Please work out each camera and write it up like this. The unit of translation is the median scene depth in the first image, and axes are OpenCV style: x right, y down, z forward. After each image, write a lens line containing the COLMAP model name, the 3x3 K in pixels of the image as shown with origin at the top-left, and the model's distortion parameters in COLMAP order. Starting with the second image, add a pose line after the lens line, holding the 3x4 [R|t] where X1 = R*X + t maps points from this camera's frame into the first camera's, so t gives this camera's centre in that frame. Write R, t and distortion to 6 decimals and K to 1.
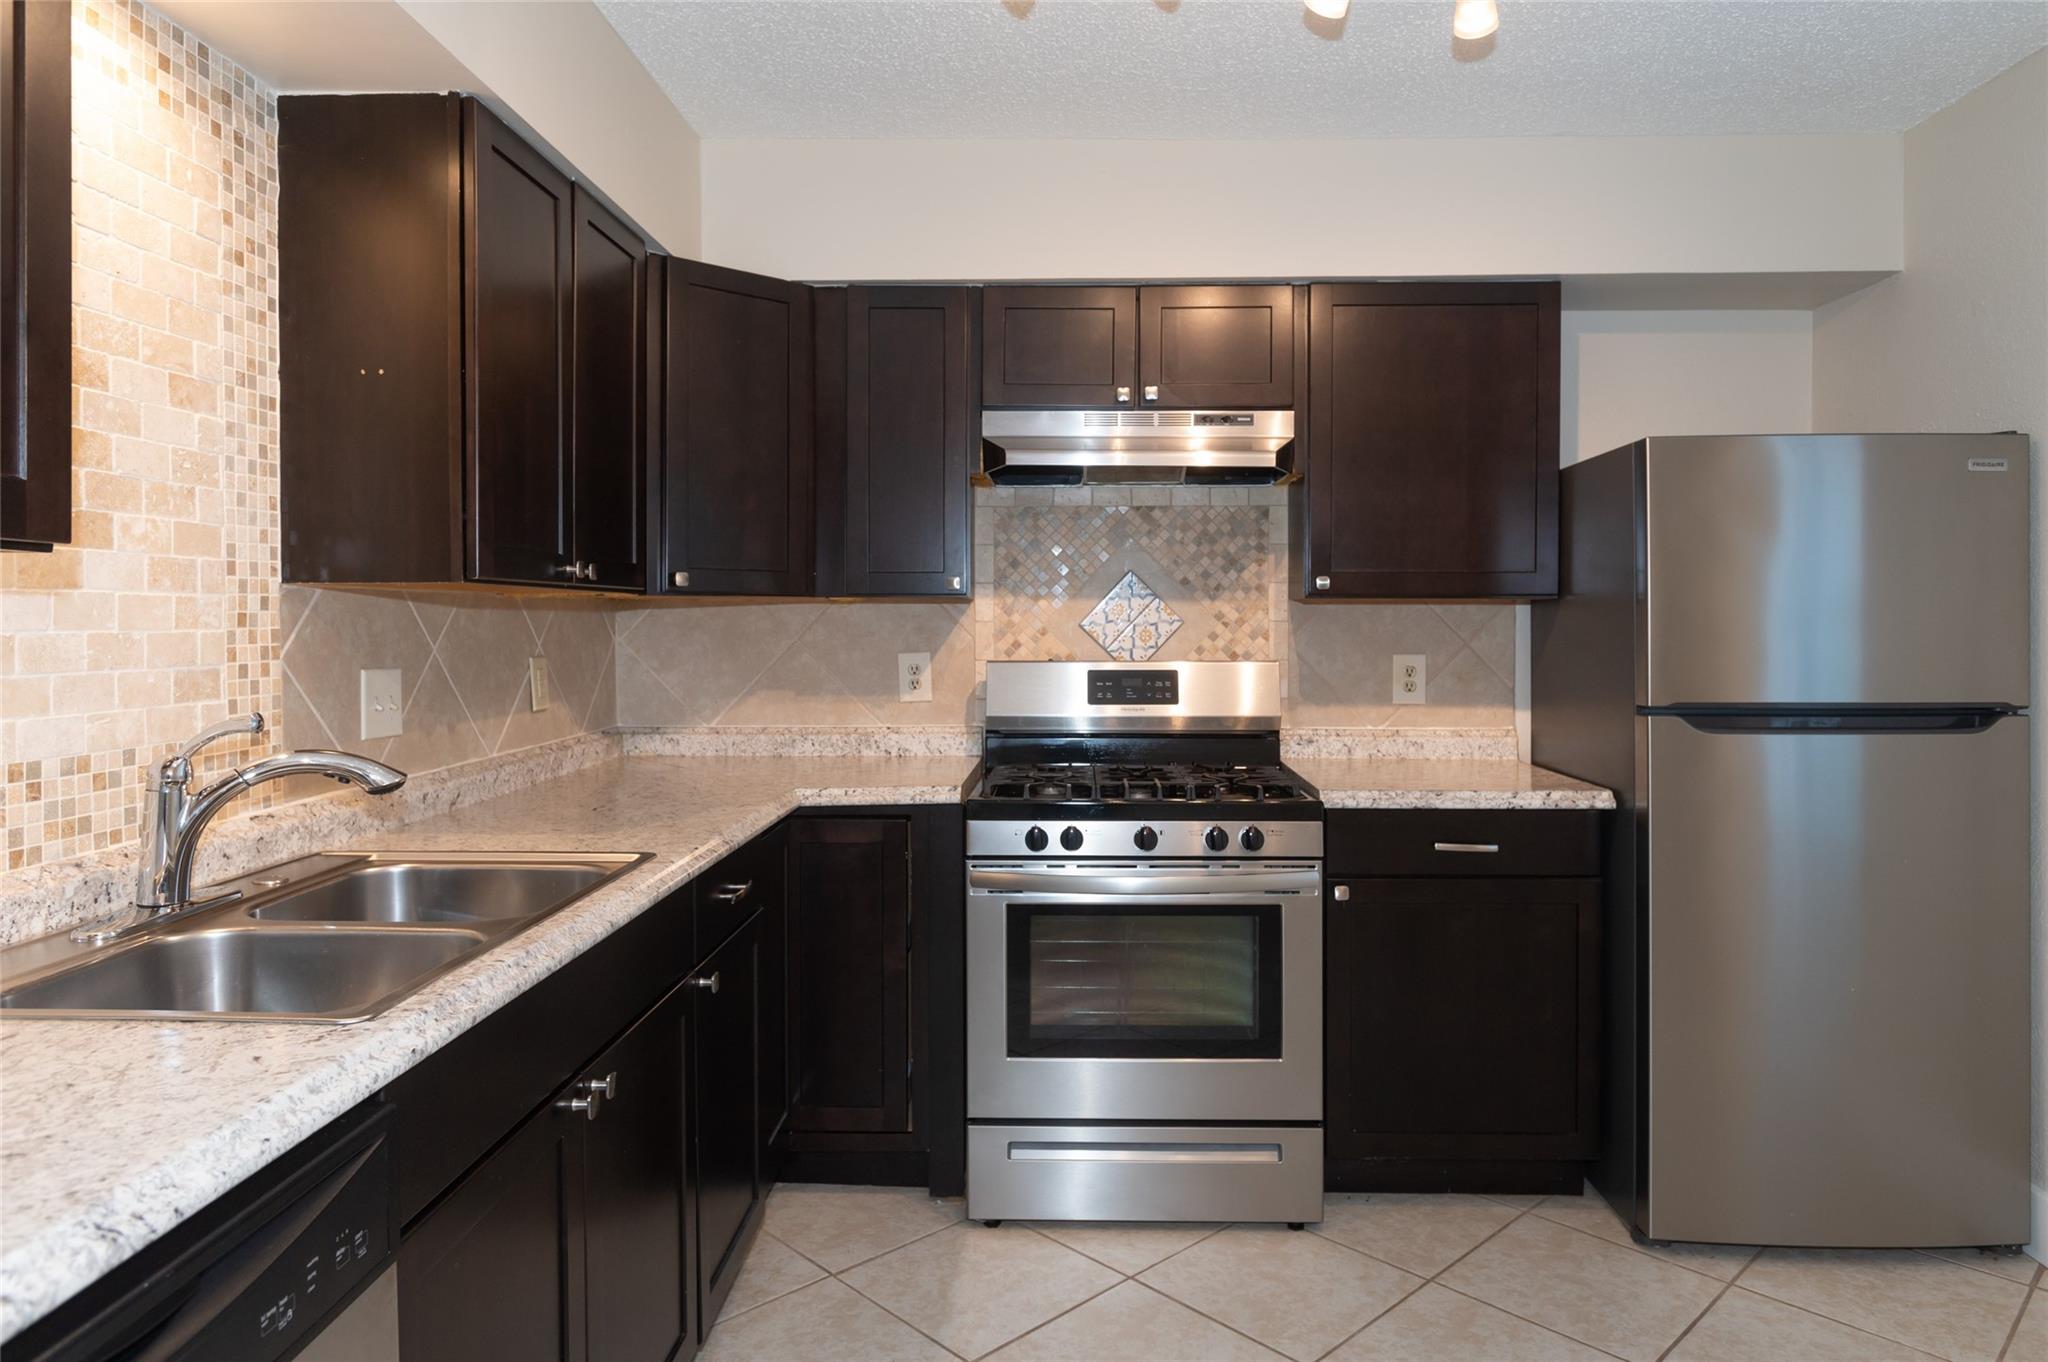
lens RADIAL K [[1269.9, 0, 1054.3], [0, 1269.9, 629.4], [0, 0, 1]] dist [-0.012523, -0.001755]
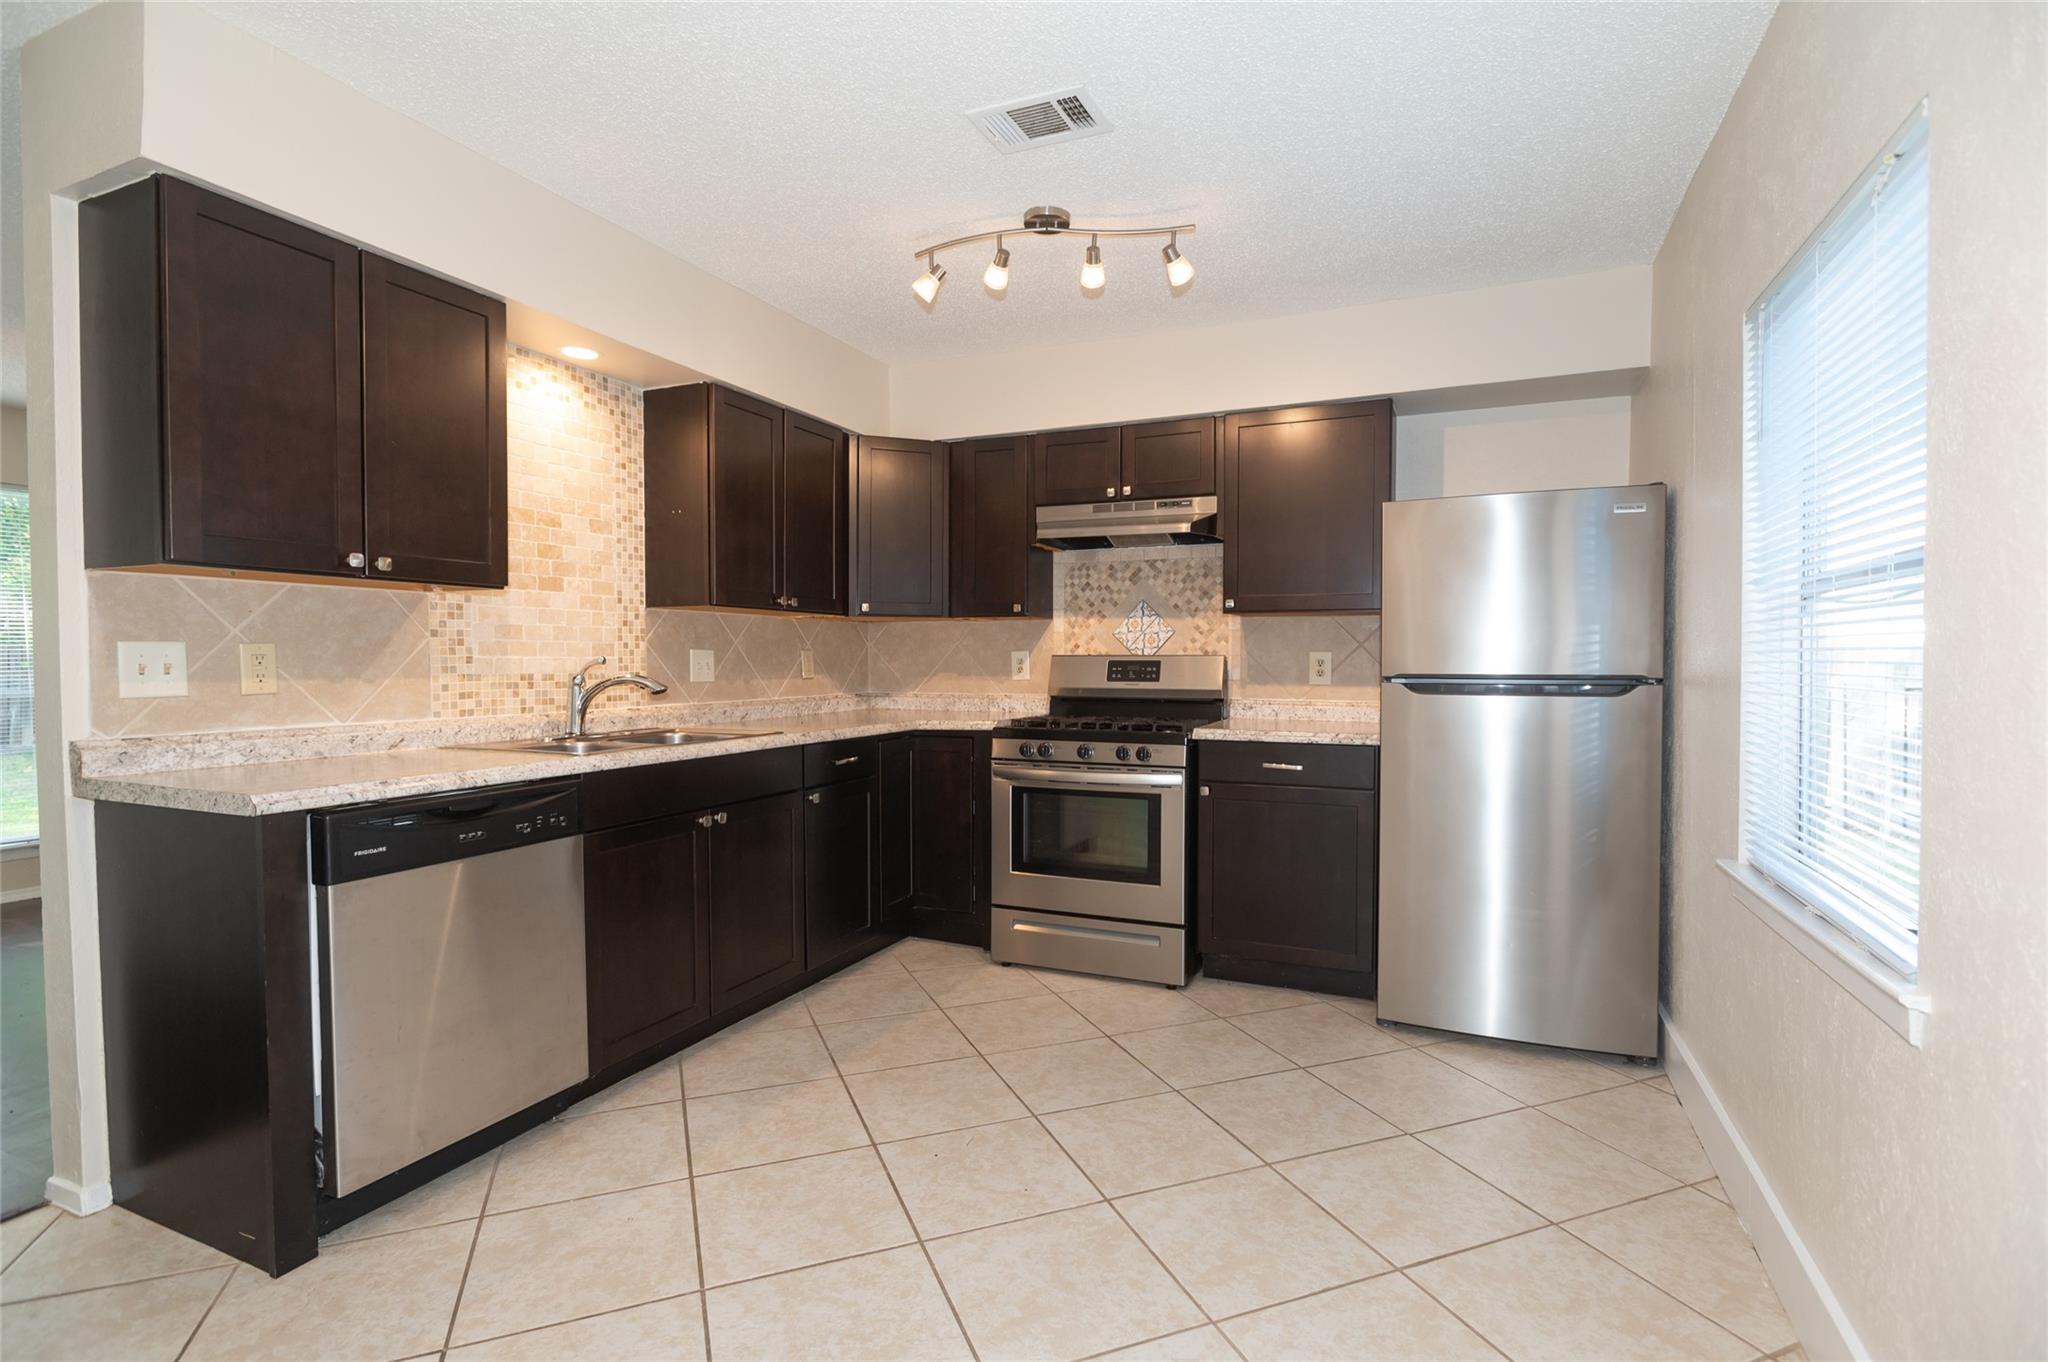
lens RADIAL K [[978.7, 0, 1024.0], [0, 978.7, 681.0], [0, 0, 1]] dist [-0.019174, 0.001813]
pose [[0.924230, 0.009939, -0.381707, 0.507014], [-0.003933, 0.999856, 0.016513, 0.046890], [0.381816, -0.013761, 0.924136, -0.264452]]
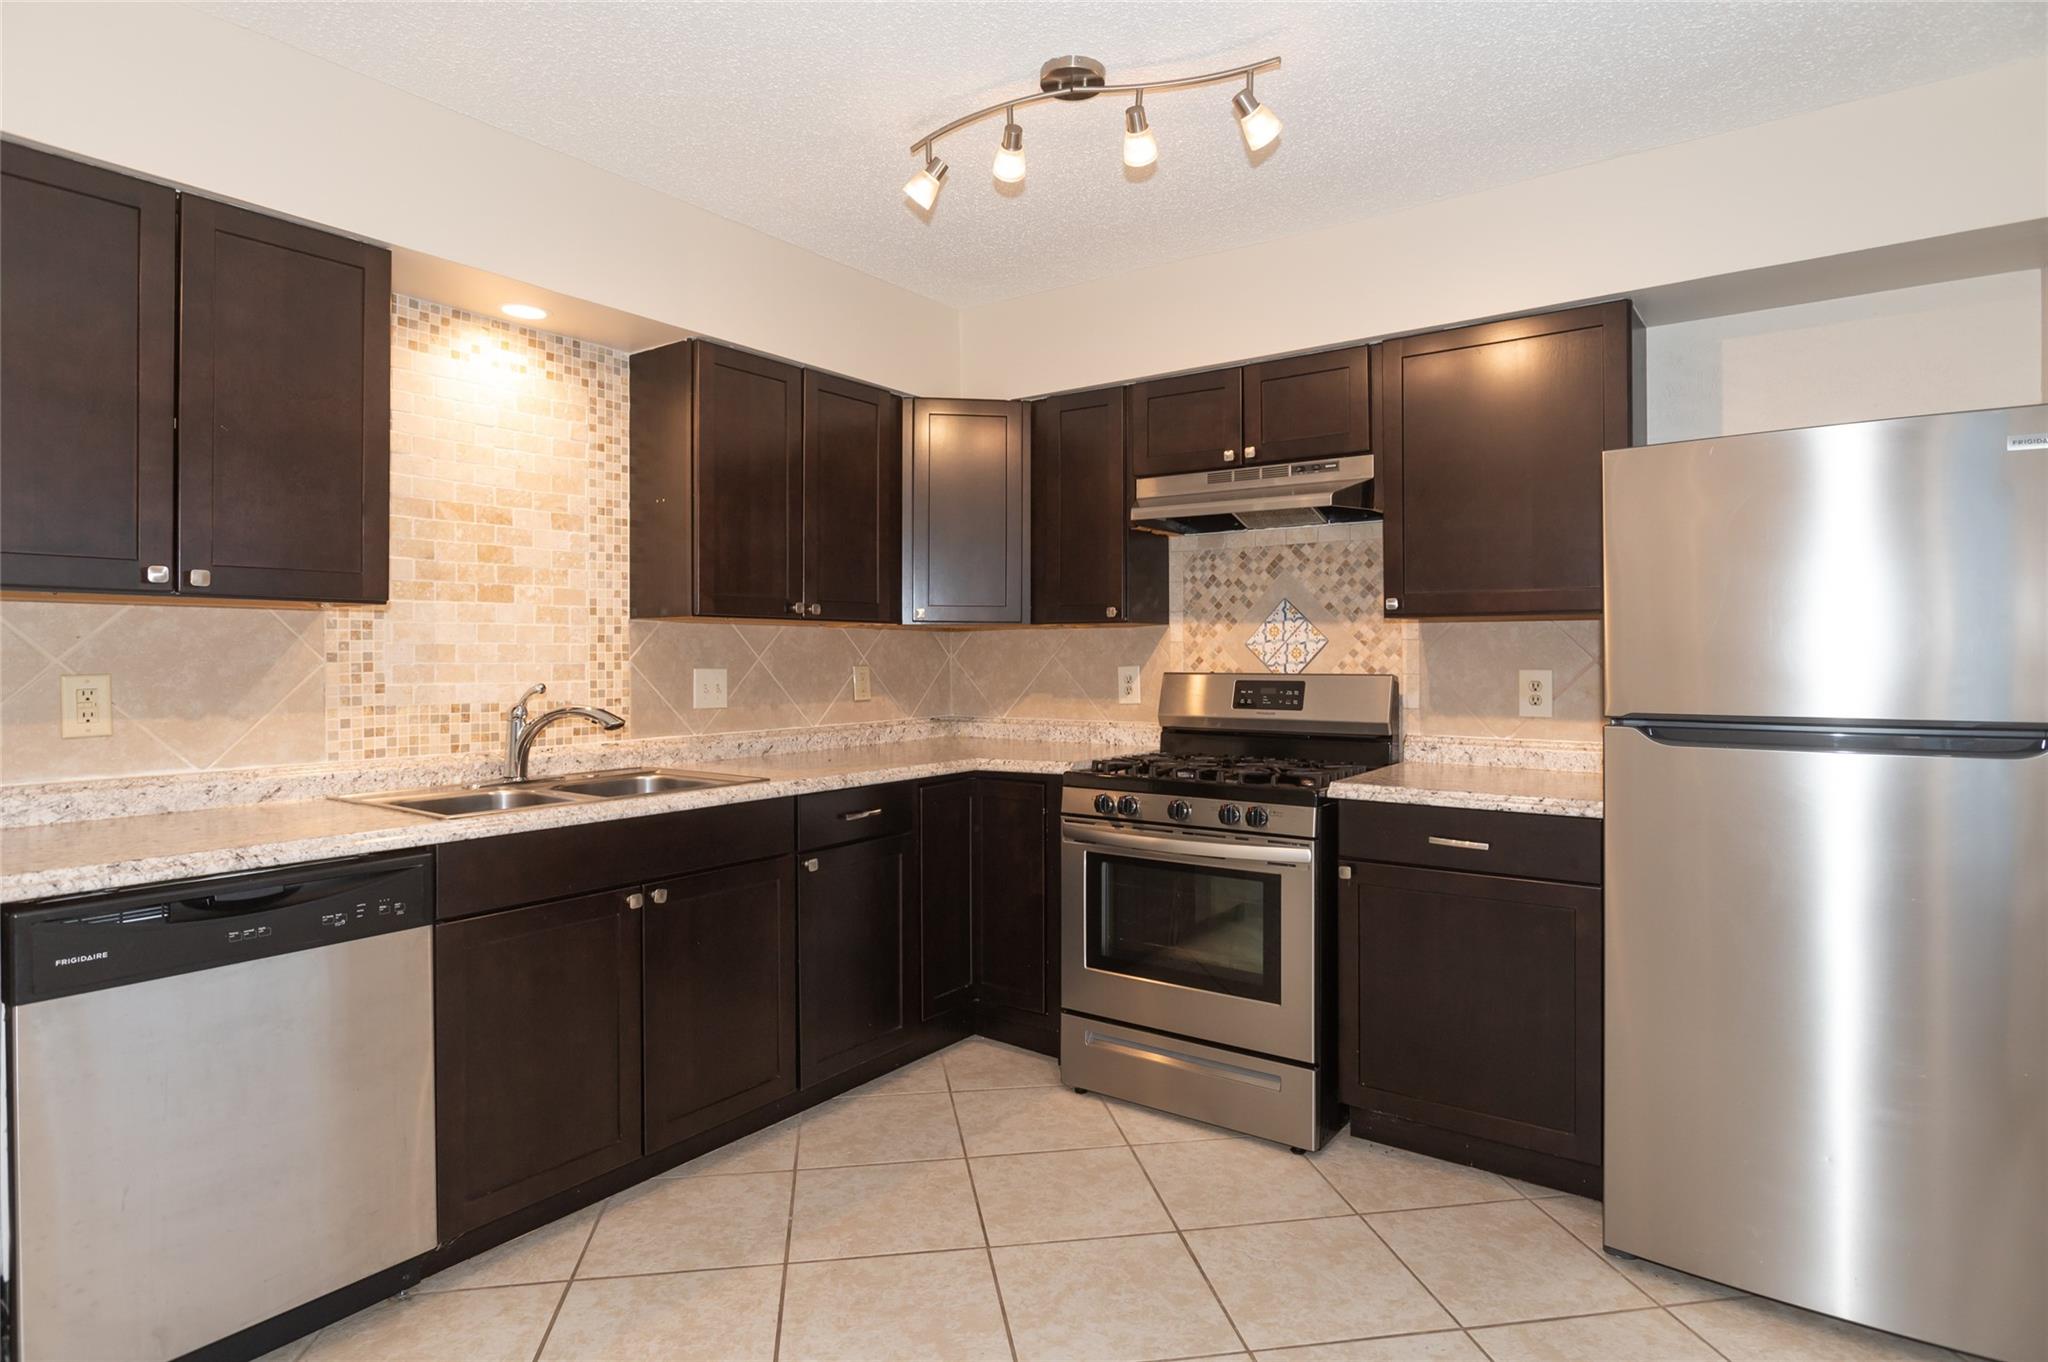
lens RADIAL K [[1092.6, 0, 1016.8], [0, 1092.6, 645.8], [0, 0, 1]] dist [-0.018190, 0.001448]
pose [[0.819197, -0.006115, -0.573479, 0.567482], [-0.002597, 0.999893, -0.014370, 0.017670], [0.573506, 0.013261, 0.819094, 0.017047]]
